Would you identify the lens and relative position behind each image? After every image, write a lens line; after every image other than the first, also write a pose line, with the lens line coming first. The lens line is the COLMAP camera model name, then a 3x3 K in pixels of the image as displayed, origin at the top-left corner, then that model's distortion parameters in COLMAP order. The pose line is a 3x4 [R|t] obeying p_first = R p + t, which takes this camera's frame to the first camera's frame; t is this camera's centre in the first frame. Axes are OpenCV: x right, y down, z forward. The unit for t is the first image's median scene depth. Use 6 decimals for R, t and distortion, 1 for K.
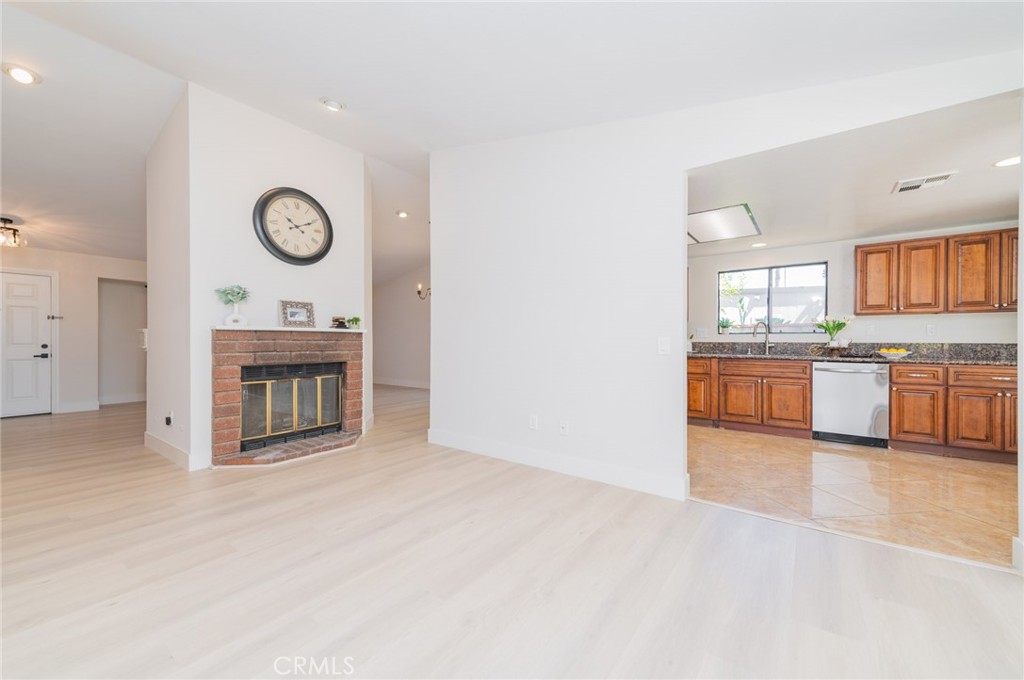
lens RADIAL K [[398.3, 0, 513.0], [0, 398.3, 341.4], [0, 0, 1]] dist [0.007497, -0.000248]
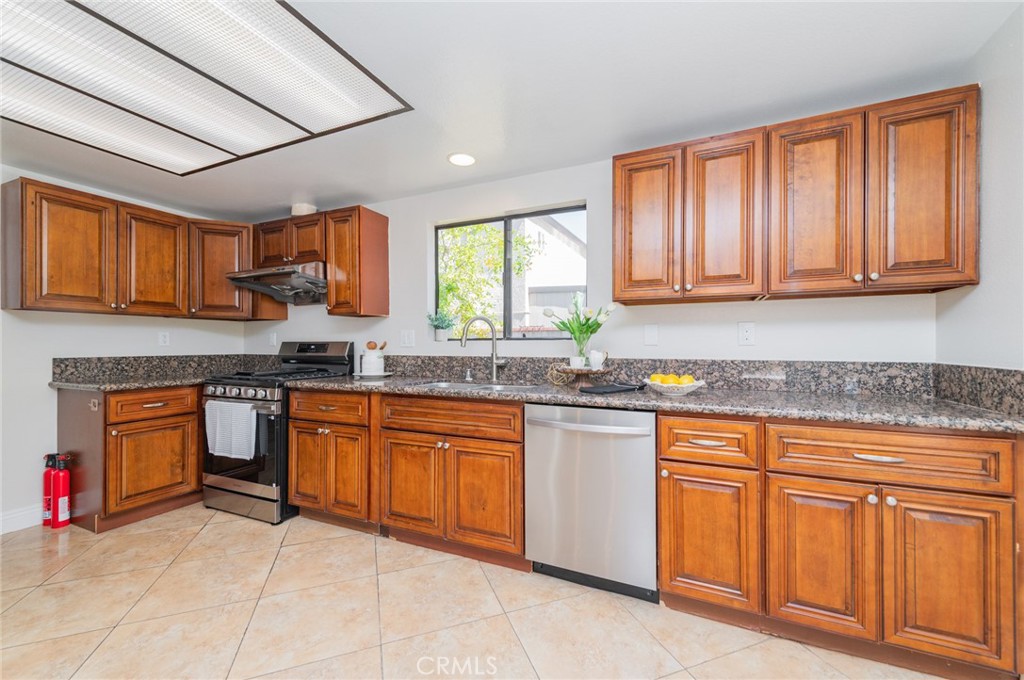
lens RADIAL K [[397.6, 0, 520.9], [0, 397.6, 343.3], [0, 0, 1]] dist [0.012965, -0.000156]
pose [[0.975144, -0.002823, 0.221556, 0.657088], [0.004004, 0.999980, -0.004884, -0.014950], [-0.221538, 0.005650, 0.975135, 0.576809]]
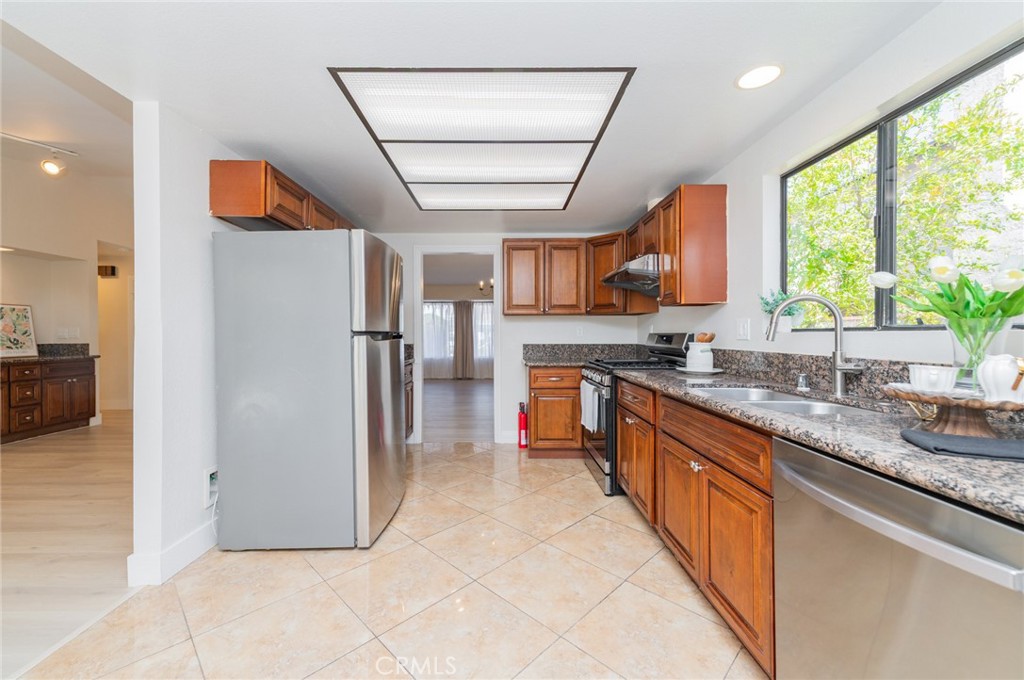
lens RADIAL K [[407.6, 0, 515.2], [0, 407.6, 335.8], [0, 0, 1]] dist [0.002739, -0.000090]
pose [[0.602616, -0.000028, -0.798031, 0.880094], [0.000079, 1.000000, 0.000024, -0.018250], [0.798031, -0.000078, 0.602616, 0.700505]]
